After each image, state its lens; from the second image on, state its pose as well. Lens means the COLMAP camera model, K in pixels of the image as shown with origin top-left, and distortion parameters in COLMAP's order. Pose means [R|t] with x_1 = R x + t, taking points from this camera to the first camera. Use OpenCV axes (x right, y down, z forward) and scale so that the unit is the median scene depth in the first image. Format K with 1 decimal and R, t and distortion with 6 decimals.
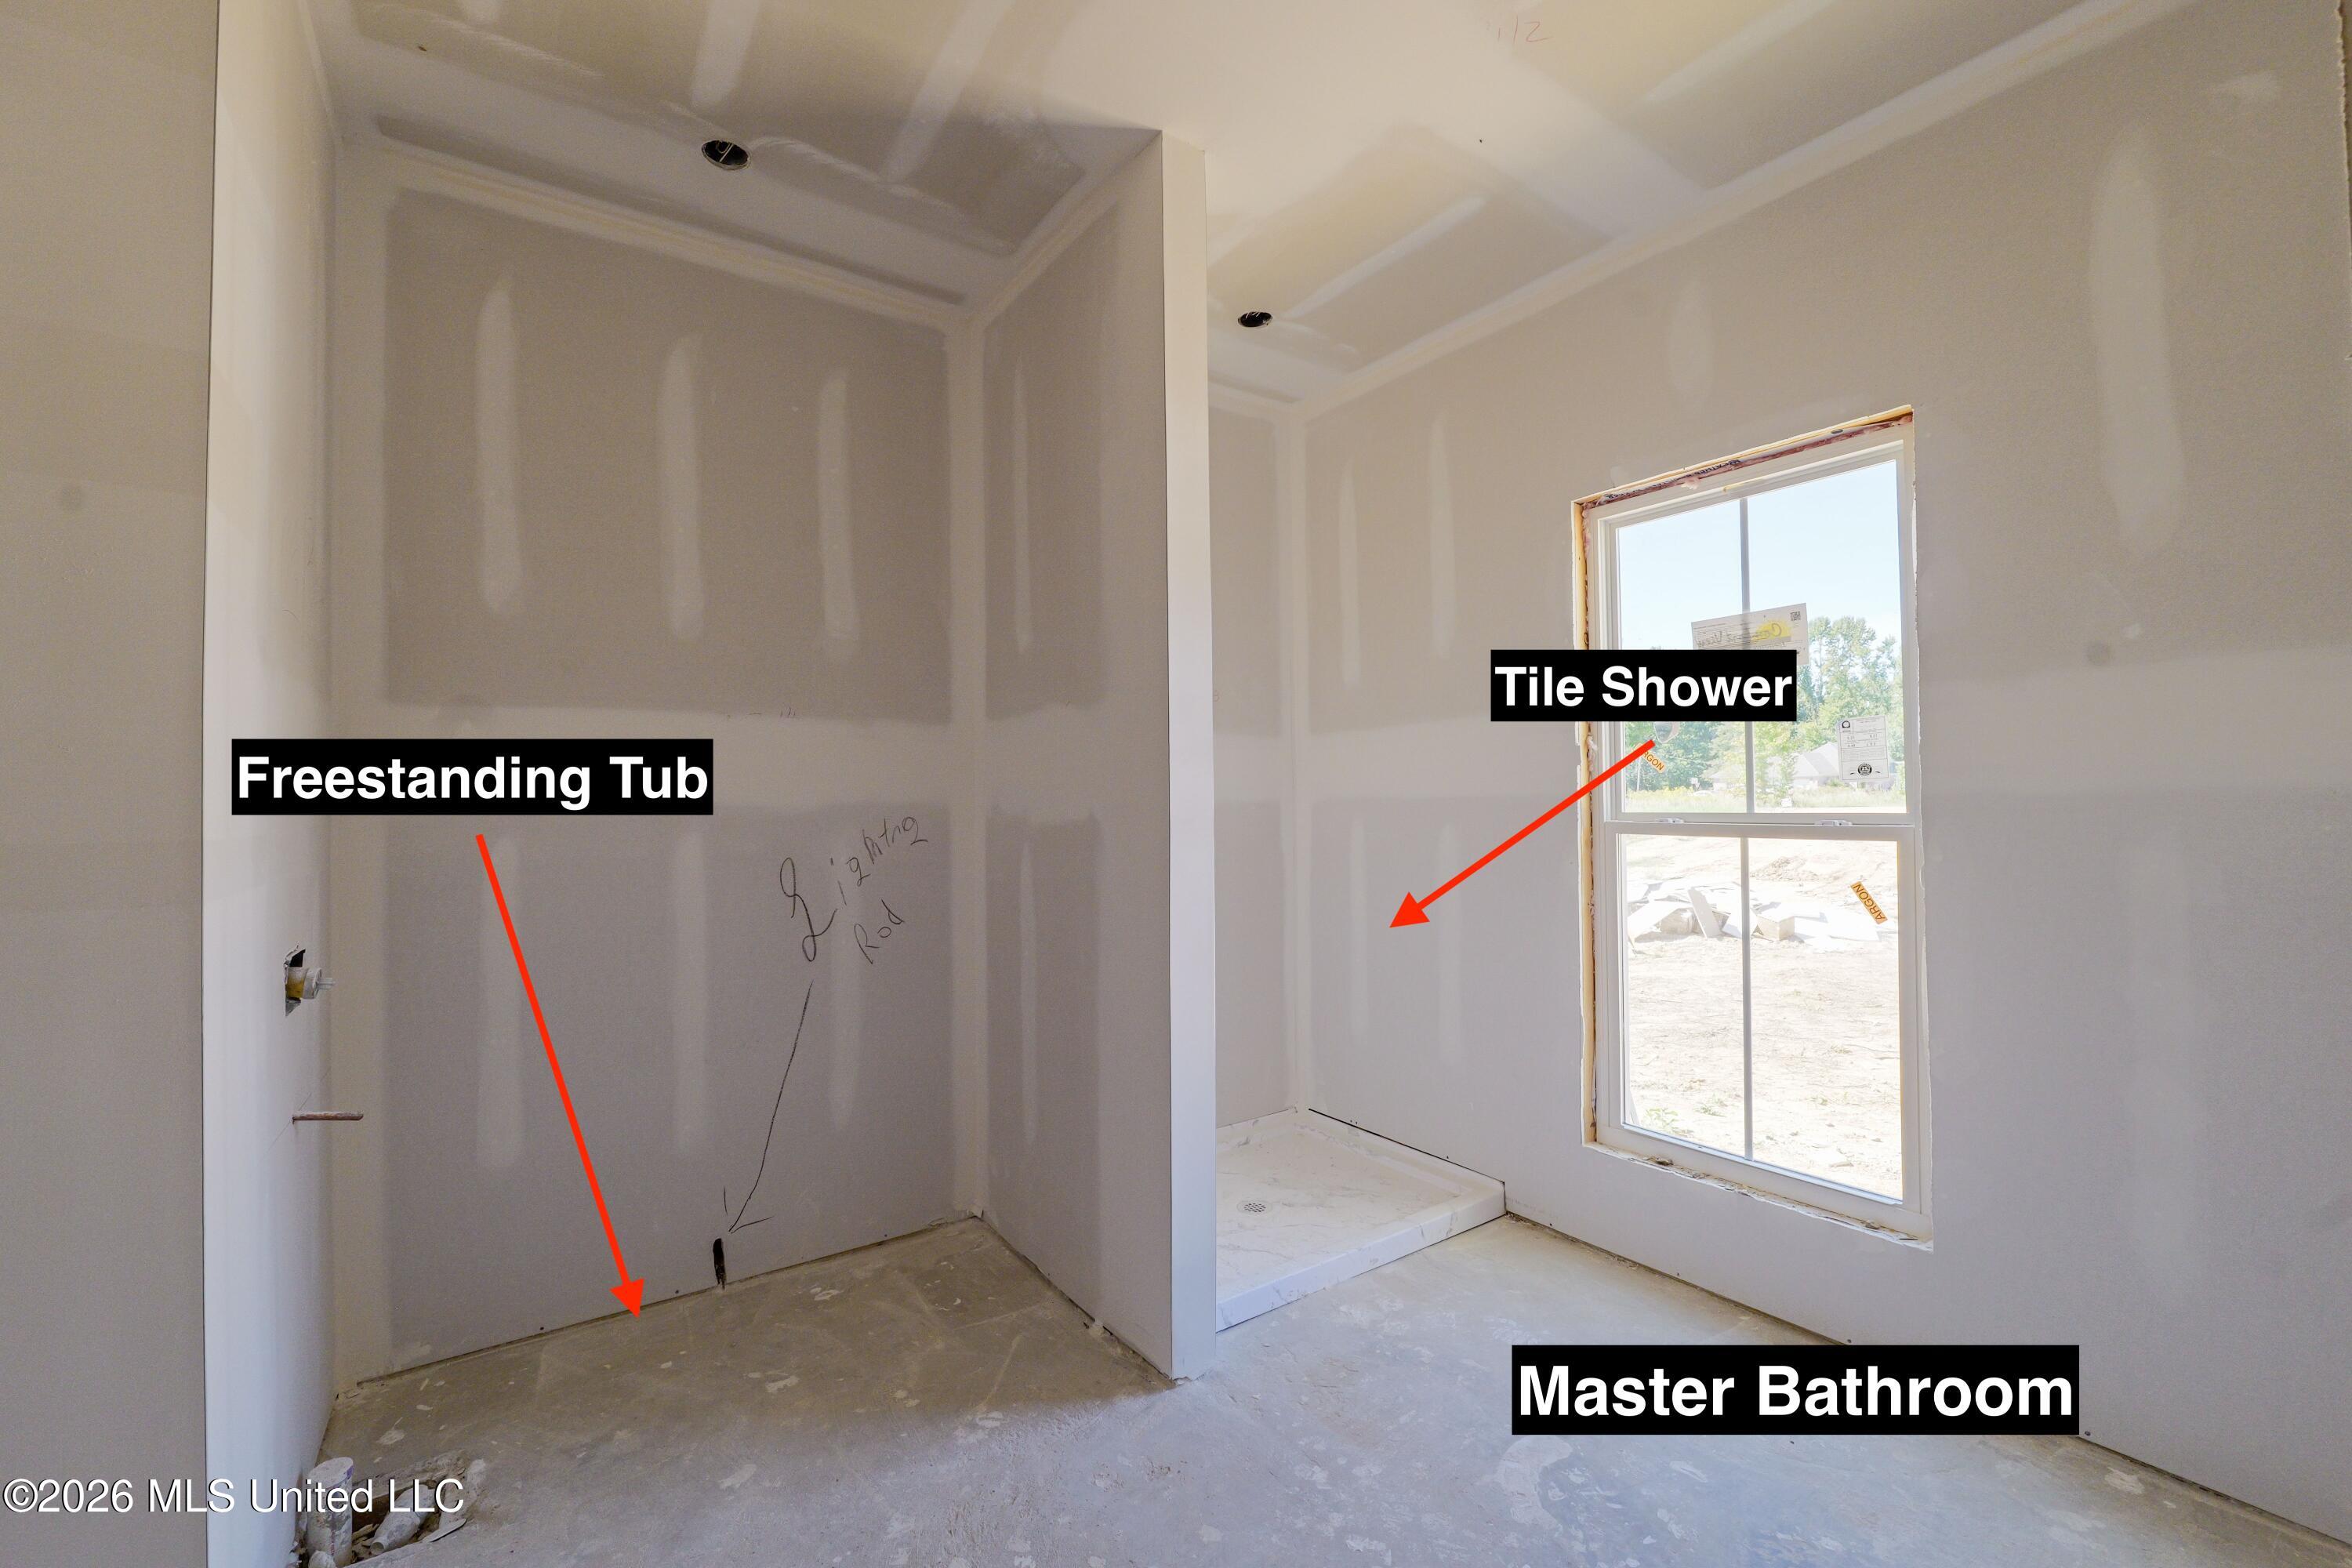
lens RADIAL K [[978.8, 0, 1161.6], [0, 978.8, 782.7], [0, 0, 1]] dist [-0.012775, 0.001084]
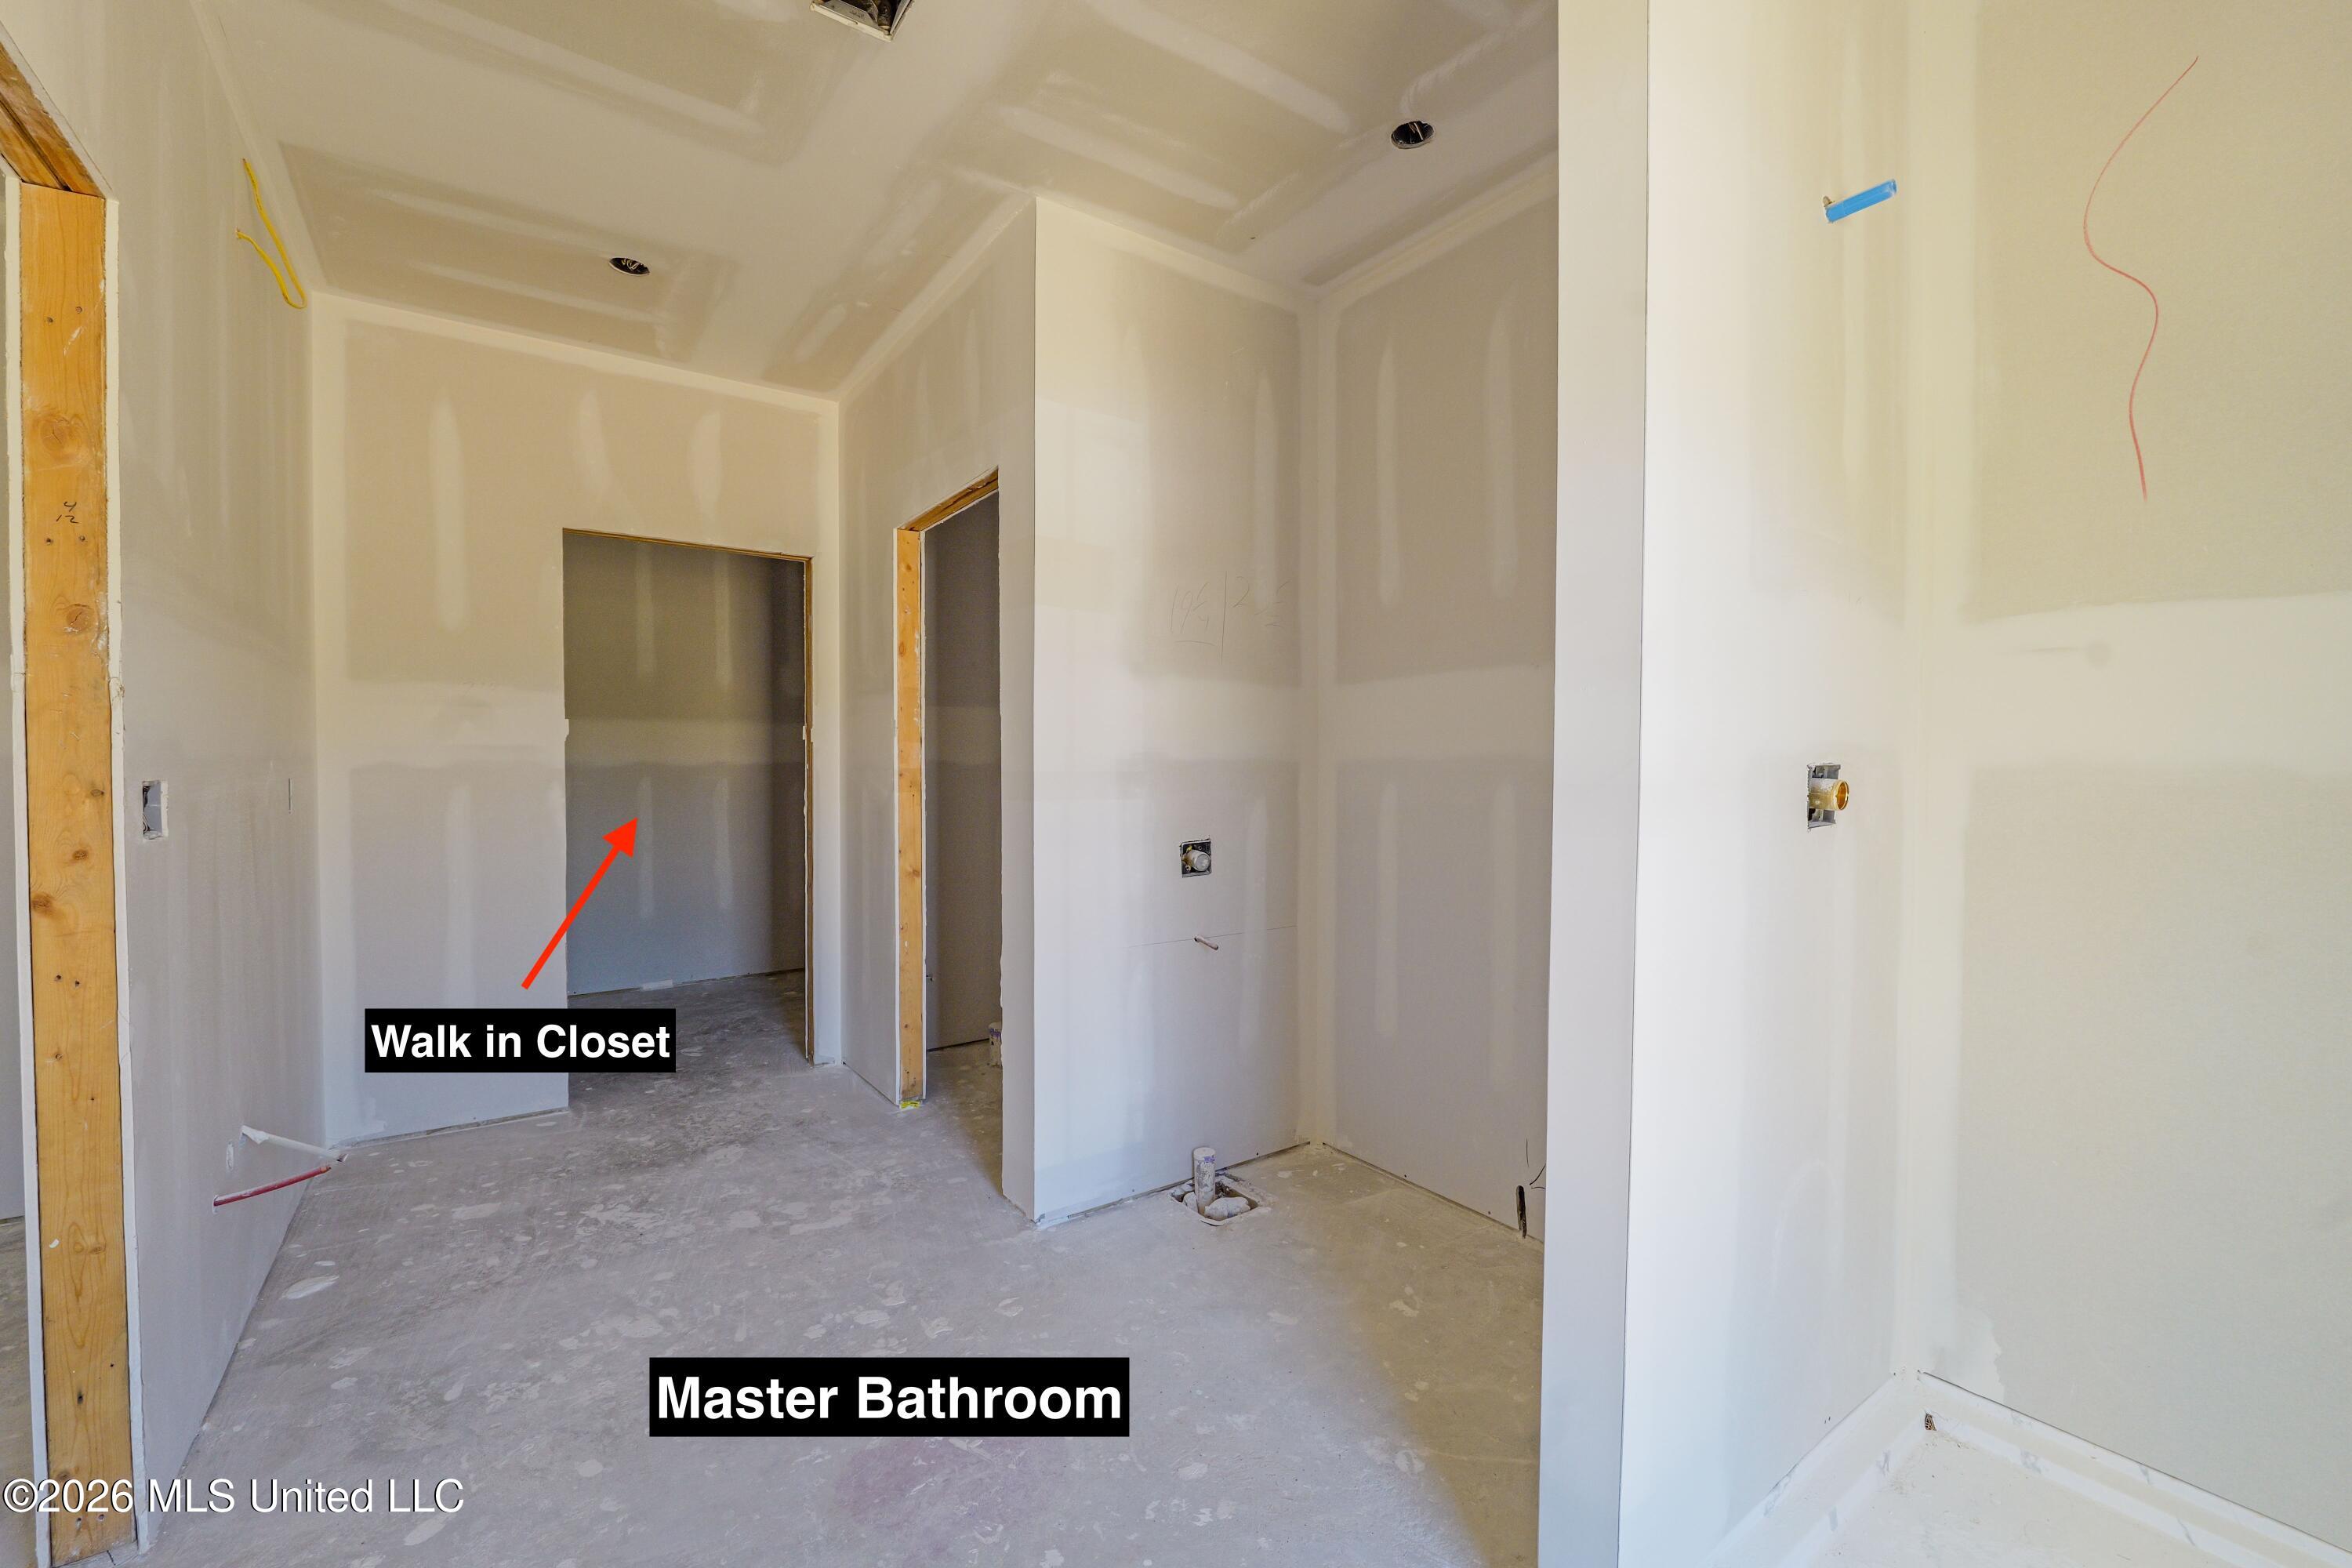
lens RADIAL K [[978.8, 0, 1161.6], [0, 978.8, 782.7], [0, 0, 1]] dist [-0.012775, 0.001084]
pose [[-0.010528, 0.032479, -0.999417, 0.648882], [0.018134, 0.999314, 0.032285, 0.011629], [0.999780, -0.017784, -0.011110, 0.762456]]
